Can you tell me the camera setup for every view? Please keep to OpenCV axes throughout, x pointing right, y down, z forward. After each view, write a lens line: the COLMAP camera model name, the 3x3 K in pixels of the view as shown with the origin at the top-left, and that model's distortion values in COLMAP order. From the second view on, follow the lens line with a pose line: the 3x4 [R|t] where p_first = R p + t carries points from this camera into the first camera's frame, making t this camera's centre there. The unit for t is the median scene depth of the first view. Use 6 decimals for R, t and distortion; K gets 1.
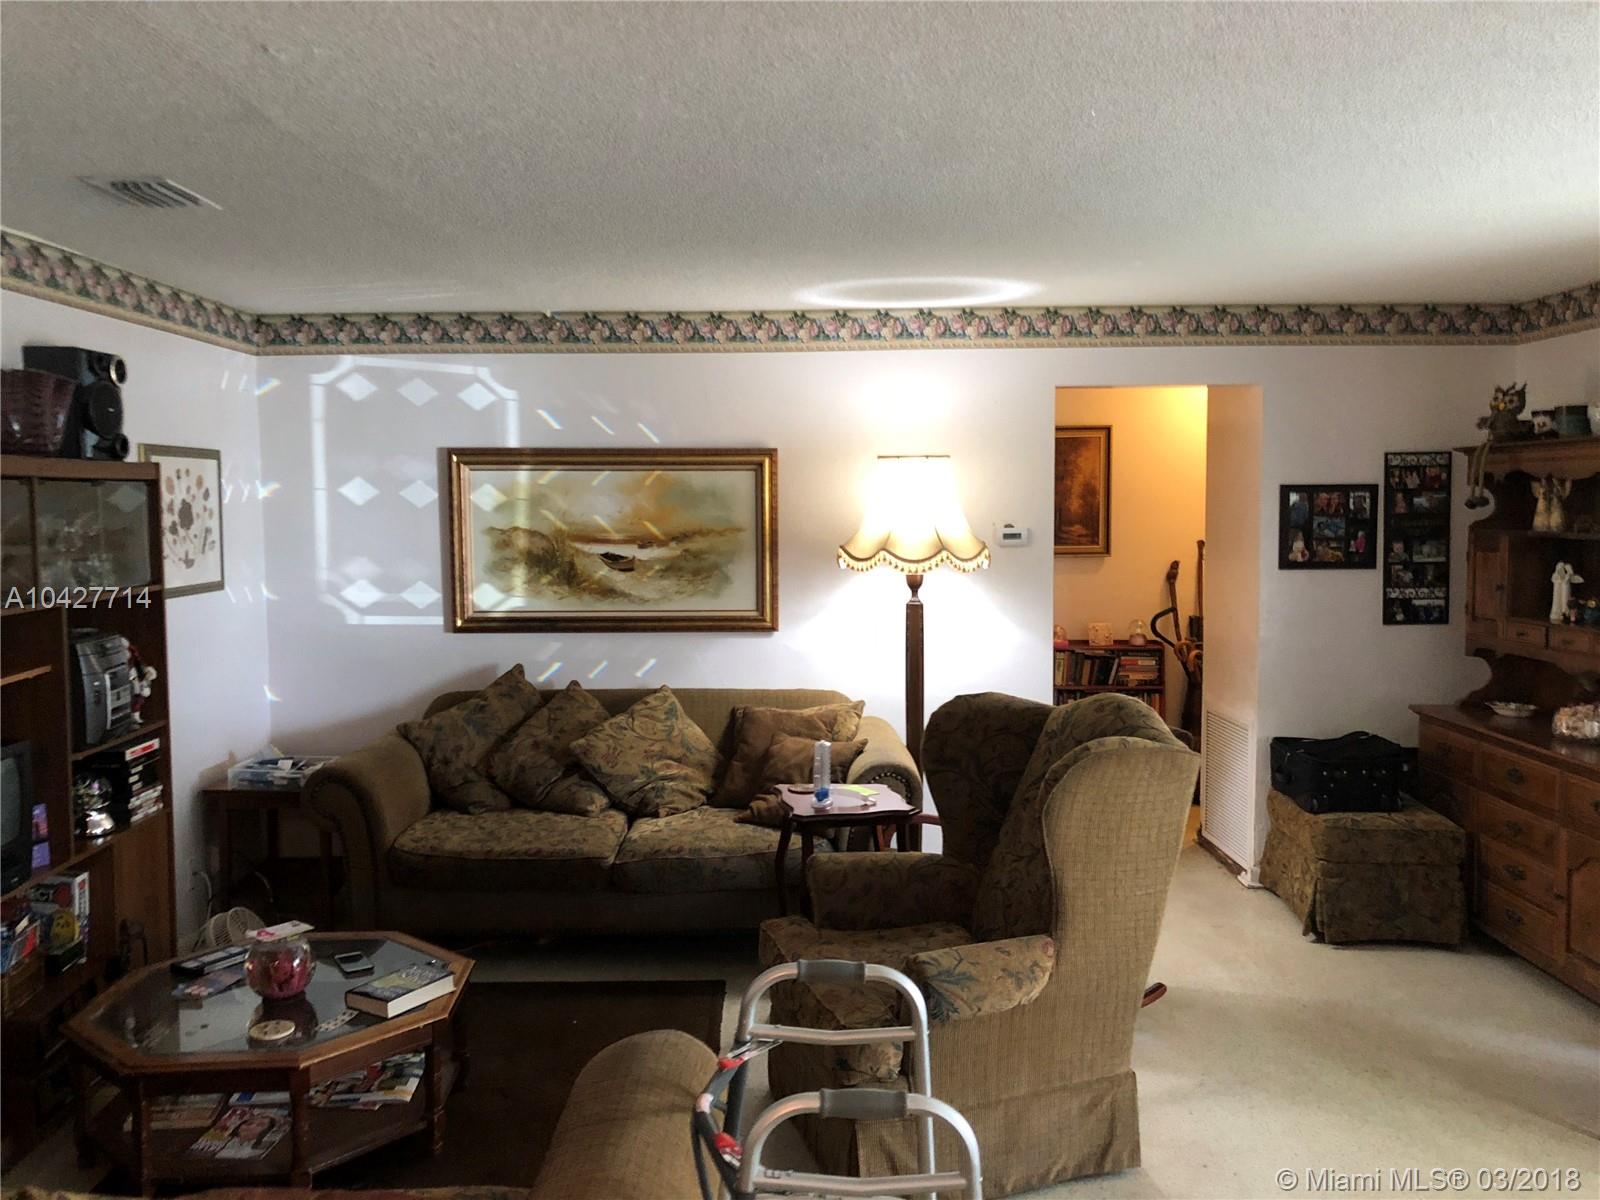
lens RADIAL K [[1316.7, 0, 788.5], [0, 1316.7, 597.2], [0, 0, 1]] dist [0.031885, -0.032430]
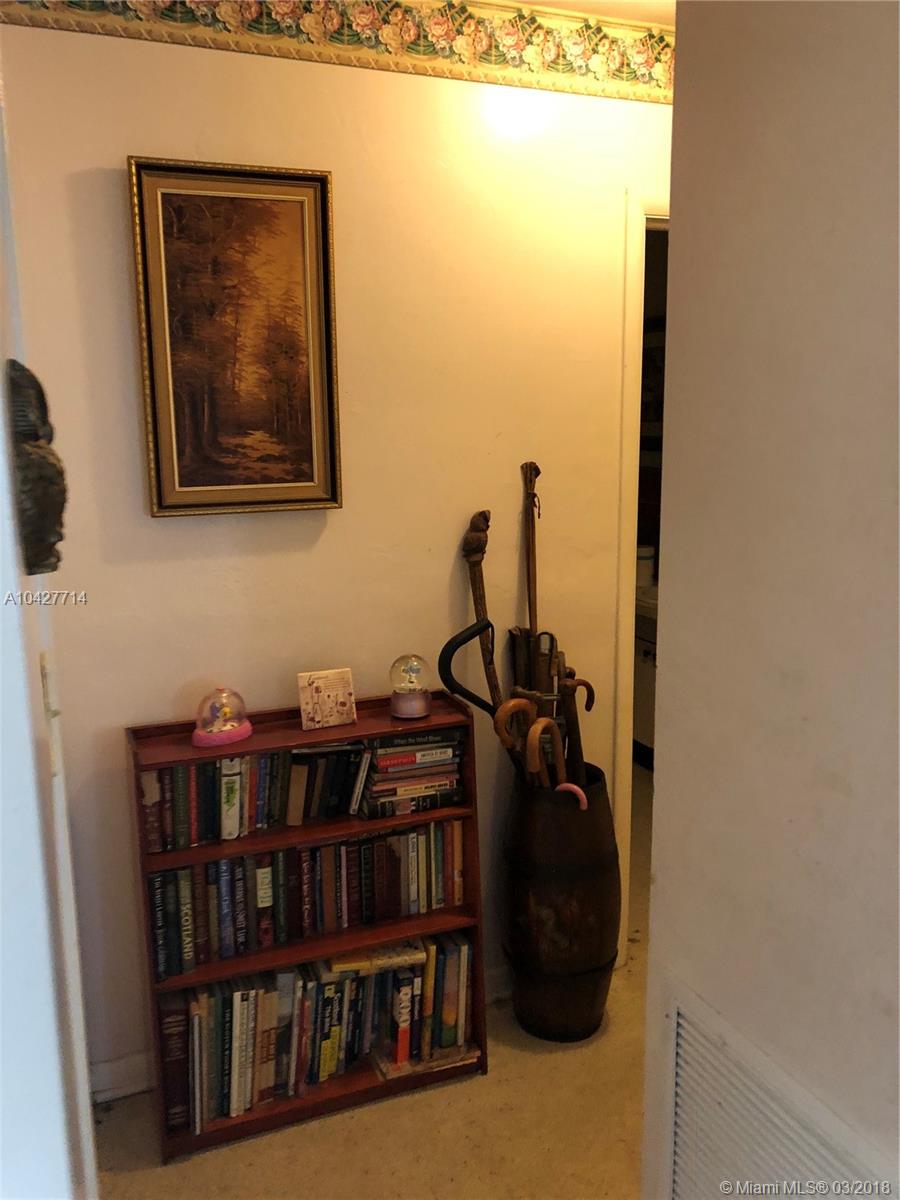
lens RADIAL K [[987.5, 0, 447.7], [0, 987.5, 602.5], [0, 0, 1]] dist [0.031885, -0.032430]
pose [[0.926754, -0.072259, 0.368653, 0.116178], [0.029390, 0.992265, 0.120609, -0.027816], [-0.374516, -0.100940, 0.921710, 0.511509]]
